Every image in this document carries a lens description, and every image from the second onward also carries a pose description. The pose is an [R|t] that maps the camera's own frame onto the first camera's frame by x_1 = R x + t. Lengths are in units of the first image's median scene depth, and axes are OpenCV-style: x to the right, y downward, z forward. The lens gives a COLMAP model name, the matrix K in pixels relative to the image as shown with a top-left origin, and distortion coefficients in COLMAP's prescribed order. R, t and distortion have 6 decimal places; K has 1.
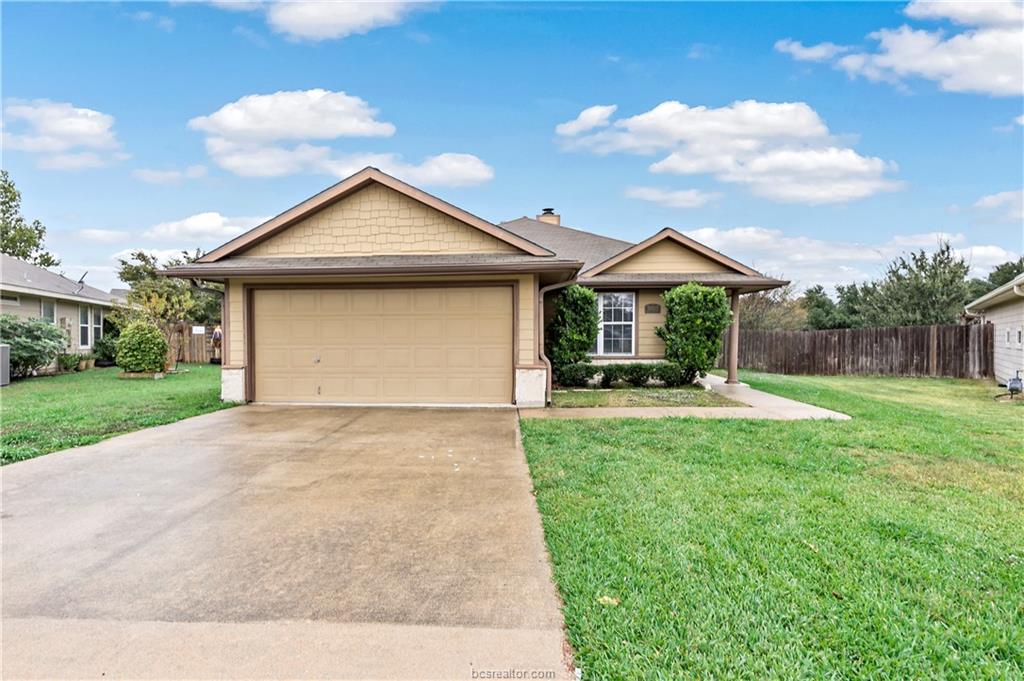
lens RADIAL K [[482.3, 0, 509.7], [0, 482.3, 343.5], [0, 0, 1]] dist [-0.009578, -0.001144]
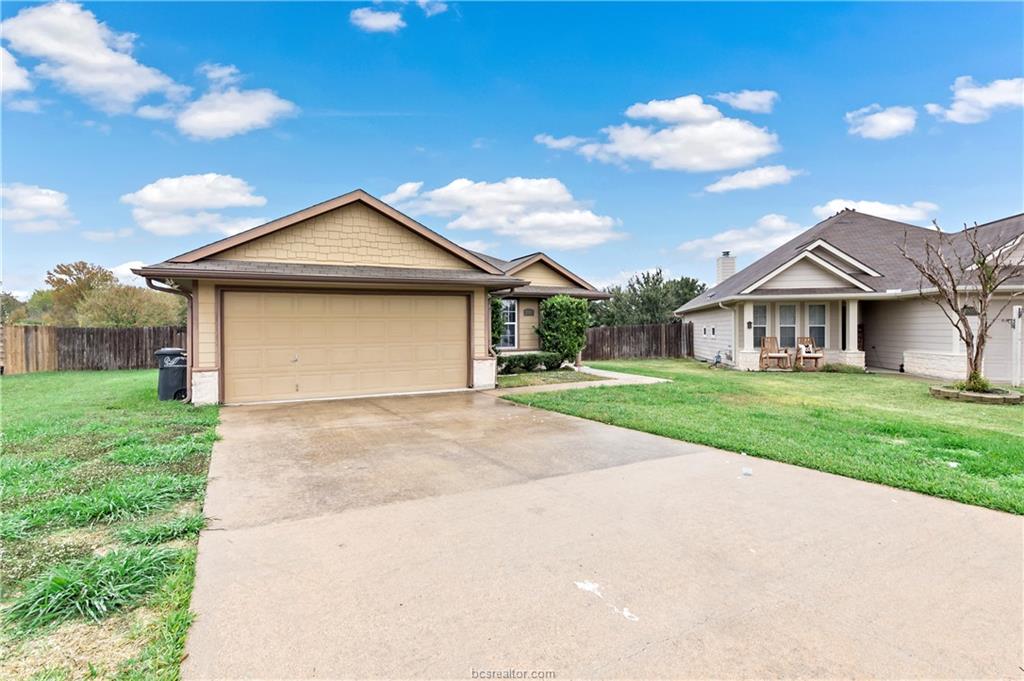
lens RADIAL K [[482.3, 0, 515.6], [0, 482.3, 336.4], [0, 0, 1]] dist [-0.009578, -0.001144]
pose [[0.869932, -0.013993, 0.492973, -0.454799], [0.017570, 0.999842, -0.002625, -0.004557], [-0.492858, 0.010946, 0.870041, -0.154232]]
